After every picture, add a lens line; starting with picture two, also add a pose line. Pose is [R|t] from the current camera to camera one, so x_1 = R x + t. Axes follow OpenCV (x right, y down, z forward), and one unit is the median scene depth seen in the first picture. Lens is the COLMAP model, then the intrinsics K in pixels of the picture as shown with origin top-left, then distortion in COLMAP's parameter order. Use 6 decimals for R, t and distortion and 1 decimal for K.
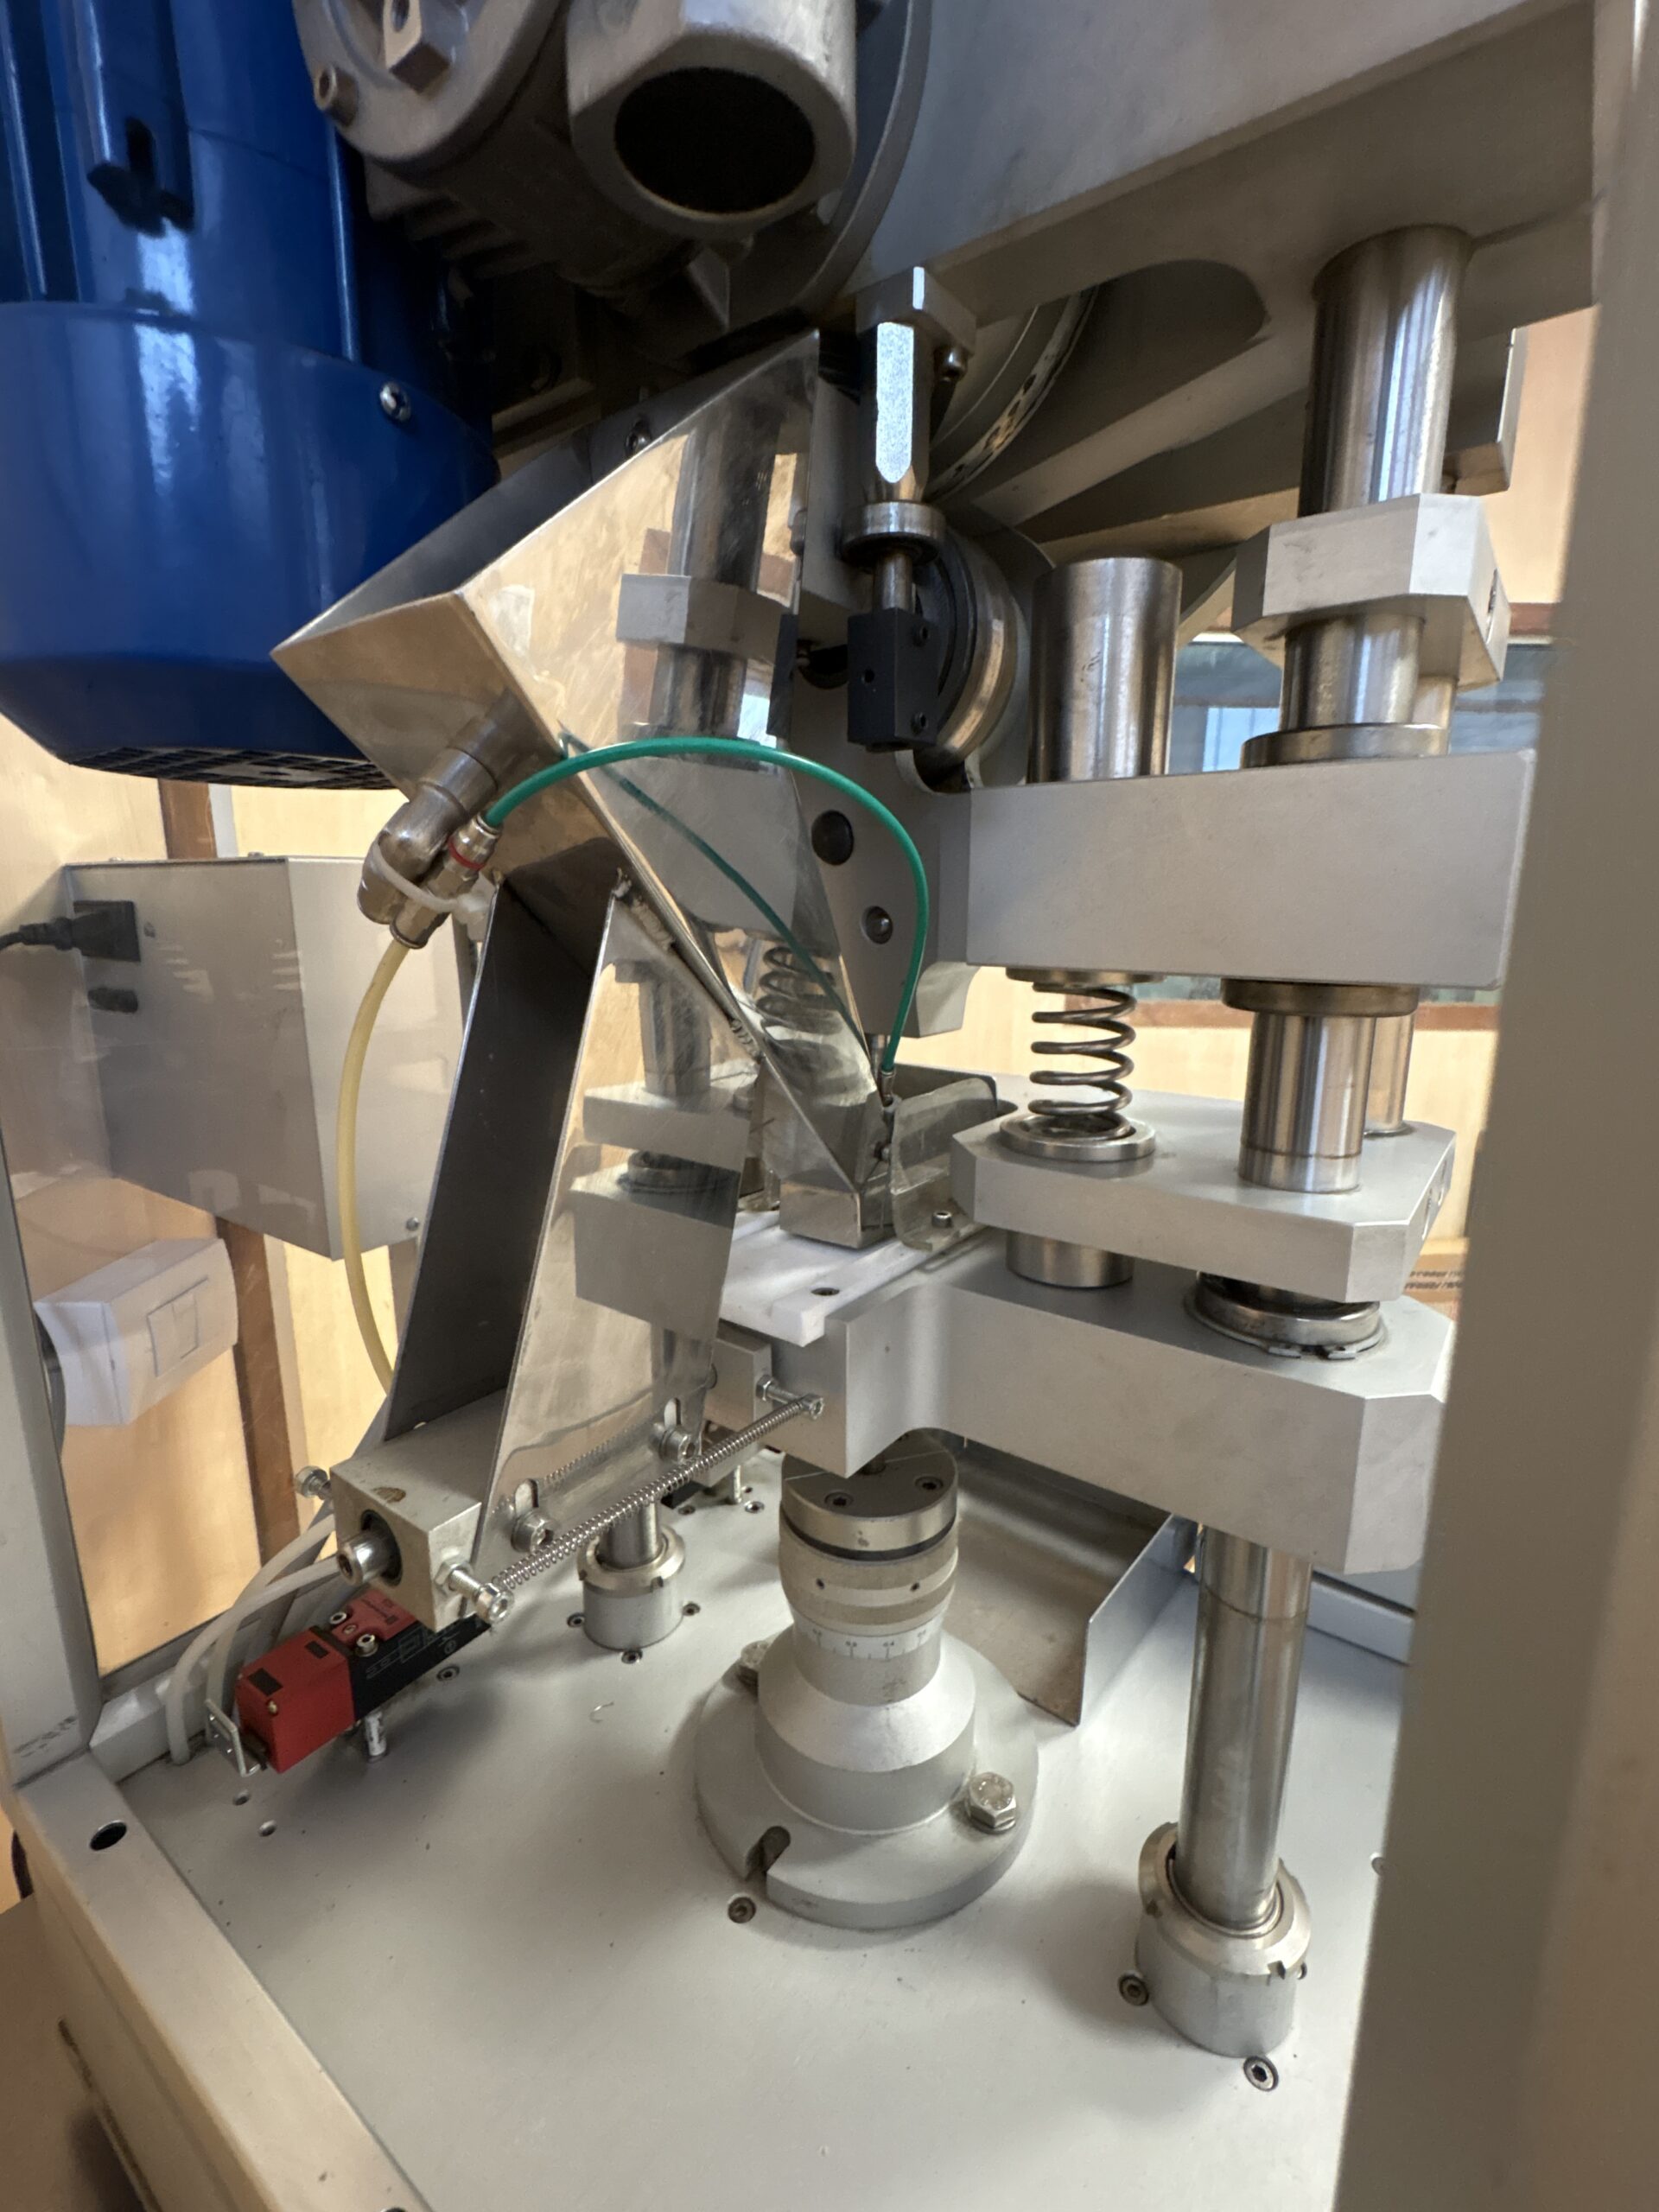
lens RADIAL K [[979.5, 0, 829.5], [0, 979.5, 1106.0], [0, 0, 1]] dist [-0.001267, -0.001103]
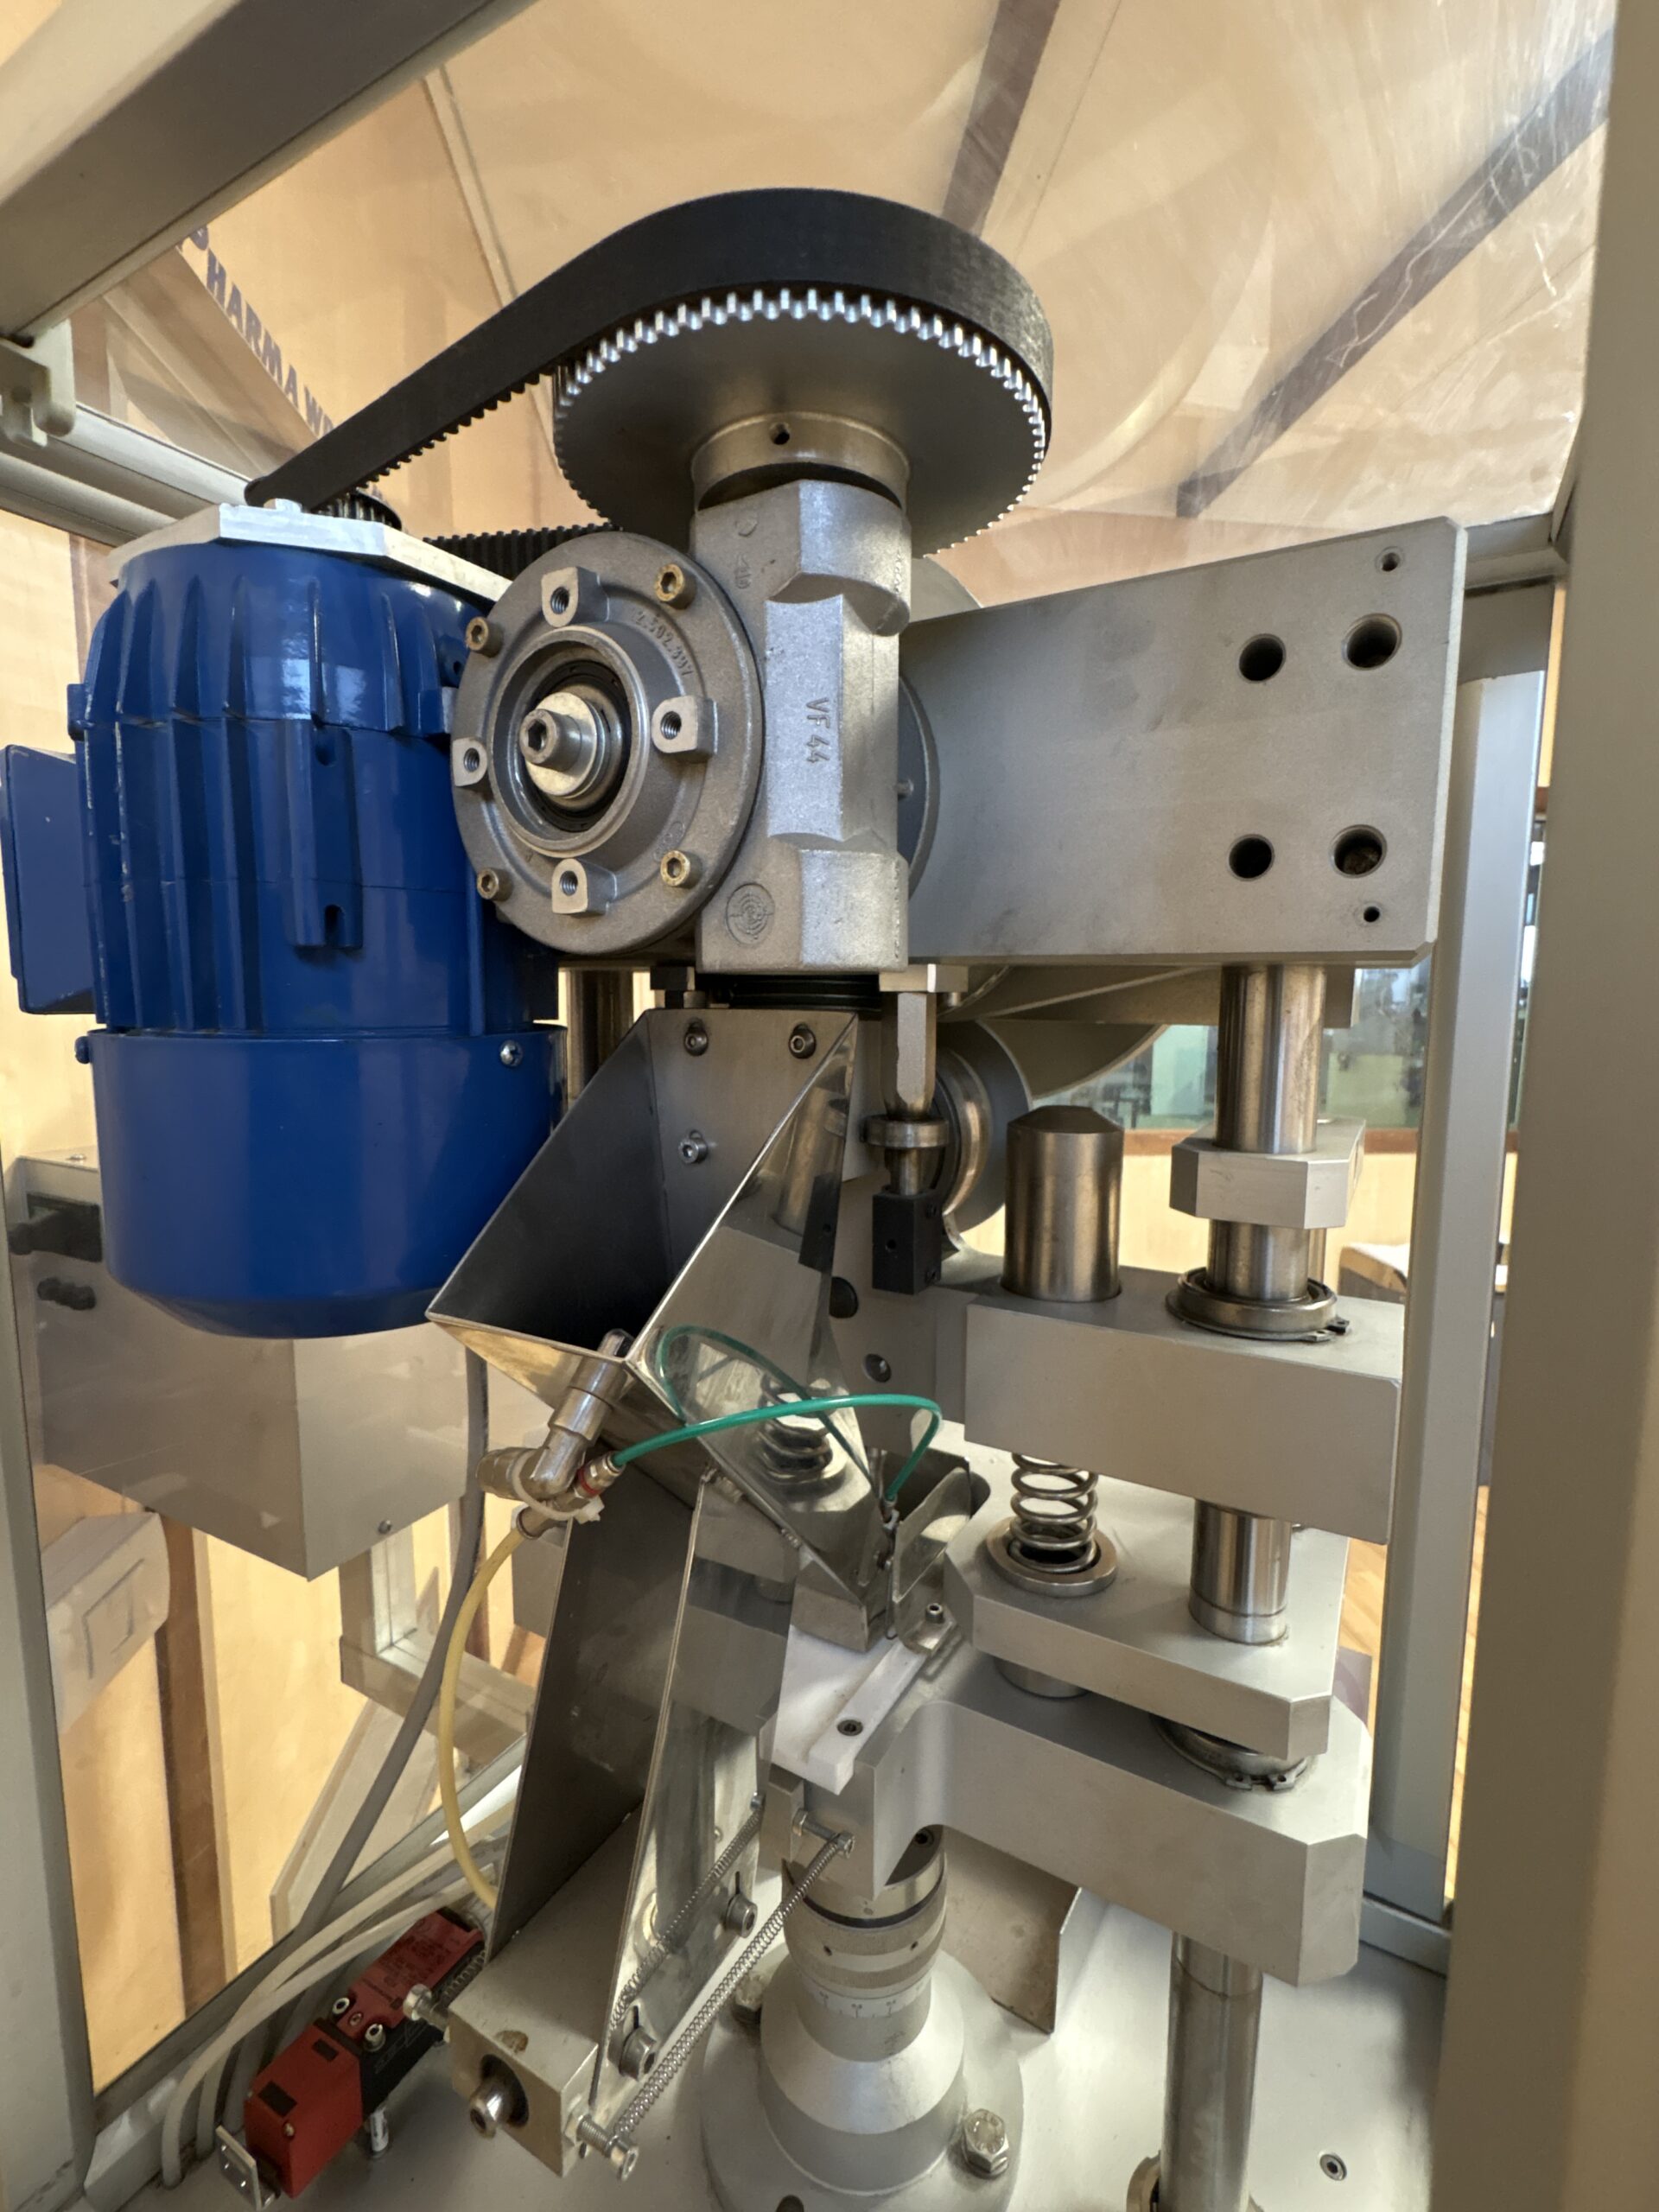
lens RADIAL K [[979.5, 0, 829.5], [0, 979.5, 1106.0], [0, 0, 1]] dist [-0.001267, -0.001103]
pose [[0.993917, -0.008880, 0.109775, -0.118408], [0.019007, 0.995619, -0.091556, -0.346023], [-0.108481, 0.093085, 0.989731, -0.162244]]
